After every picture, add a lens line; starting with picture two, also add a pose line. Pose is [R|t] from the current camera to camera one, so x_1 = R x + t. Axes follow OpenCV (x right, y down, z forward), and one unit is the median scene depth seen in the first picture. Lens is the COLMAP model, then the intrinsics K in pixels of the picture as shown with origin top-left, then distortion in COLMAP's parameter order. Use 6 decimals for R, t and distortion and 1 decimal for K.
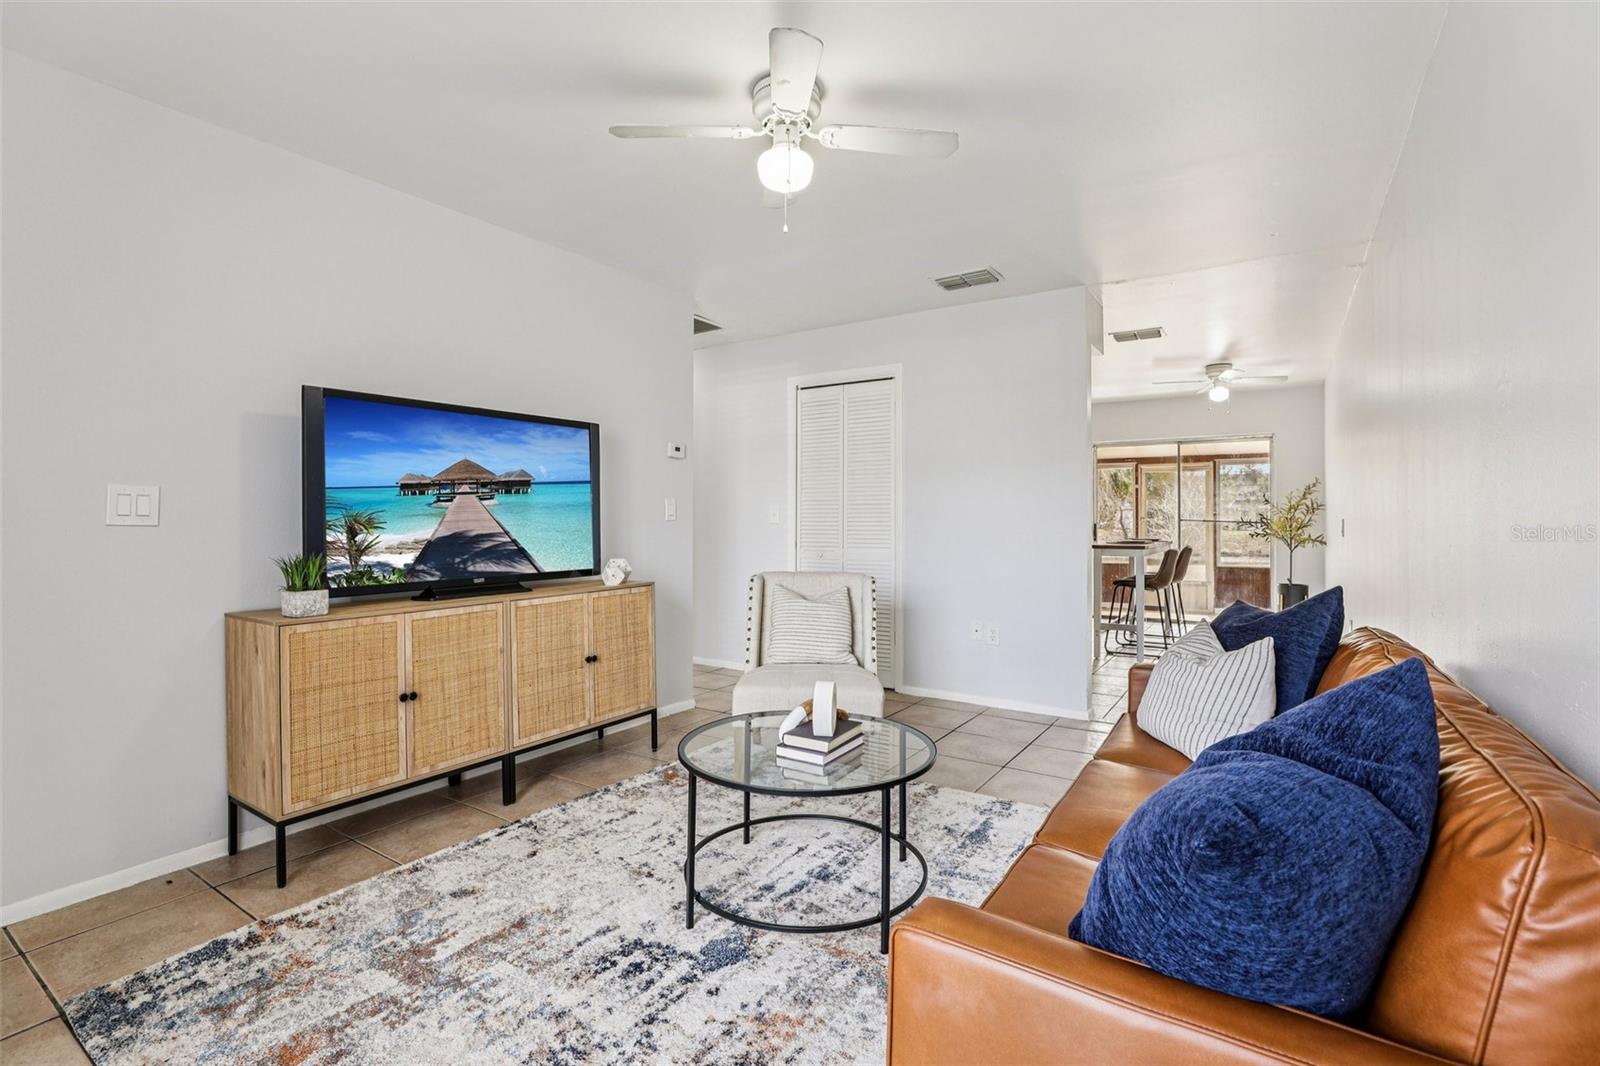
lens RADIAL K [[732.0, 0, 808.1], [0, 732.0, 527.3], [0, 0, 1]] dist [-0.020463, 0.000849]
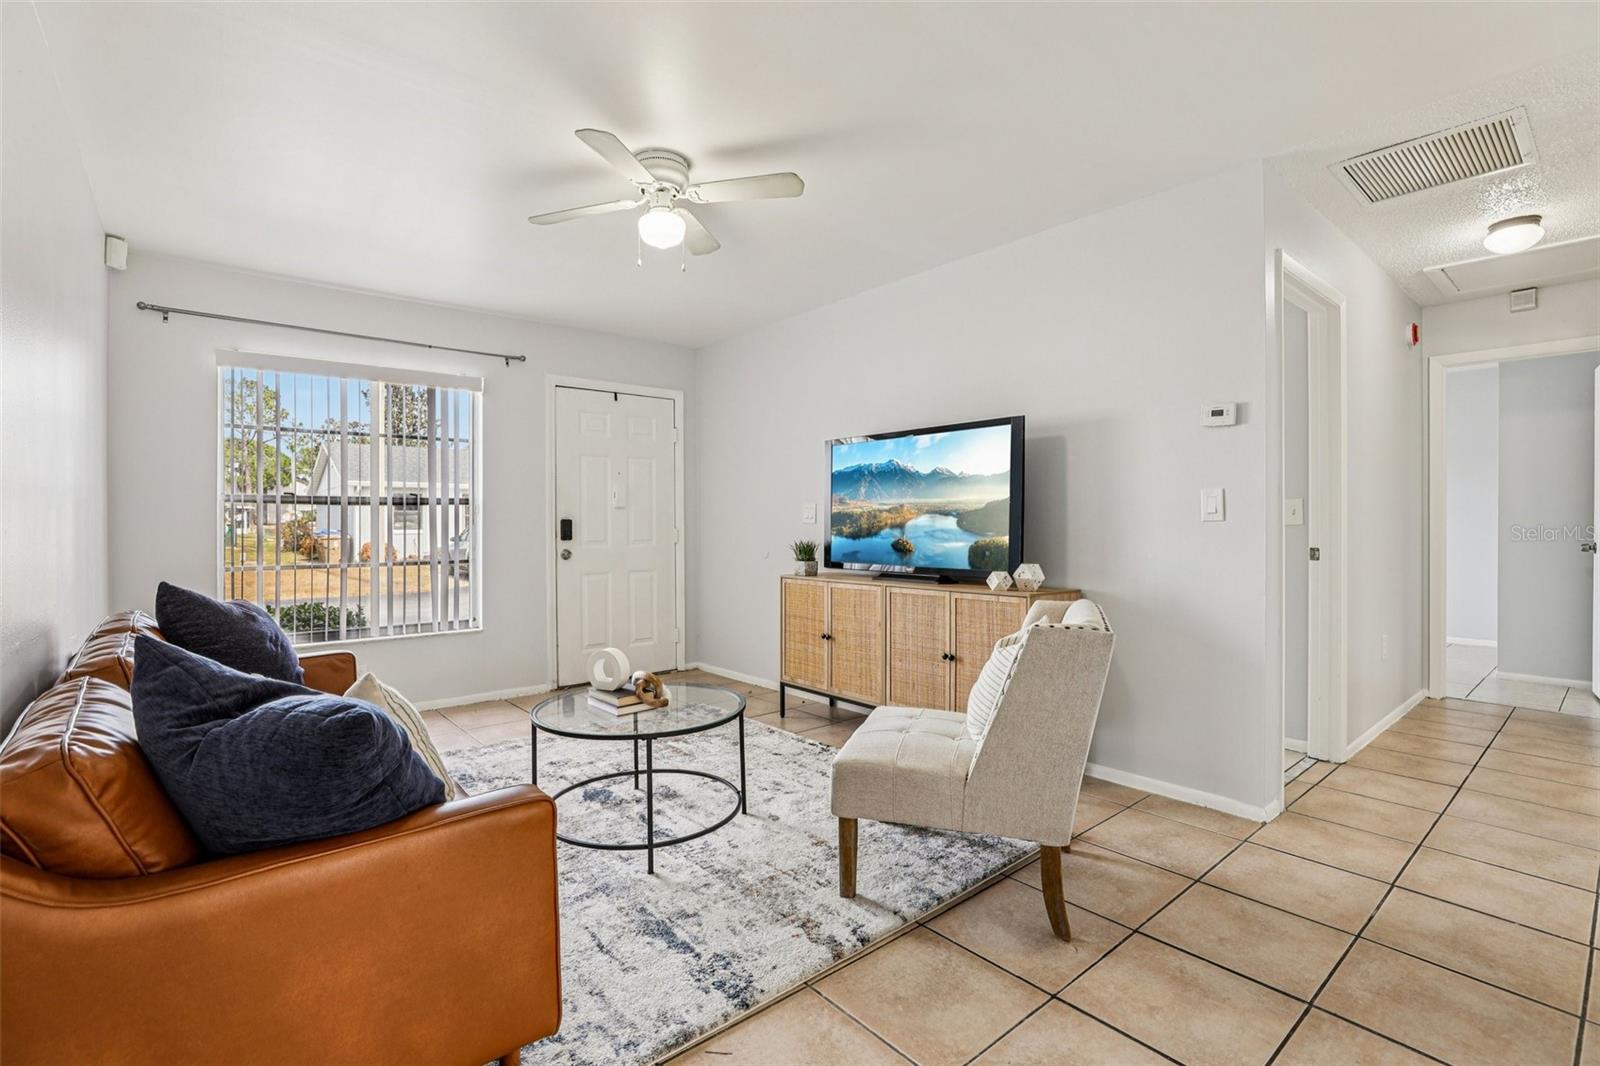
lens RADIAL K [[732.0, 0, 798.9], [0, 732.0, 532.9], [0, 0, 1]] dist [-0.020463, 0.000849]
pose [[-0.287859, 0.007627, -0.957642, 0.894915], [-0.011920, 0.999862, 0.011546, -0.002259], [0.957598, 0.014739, -0.287729, 1.322075]]
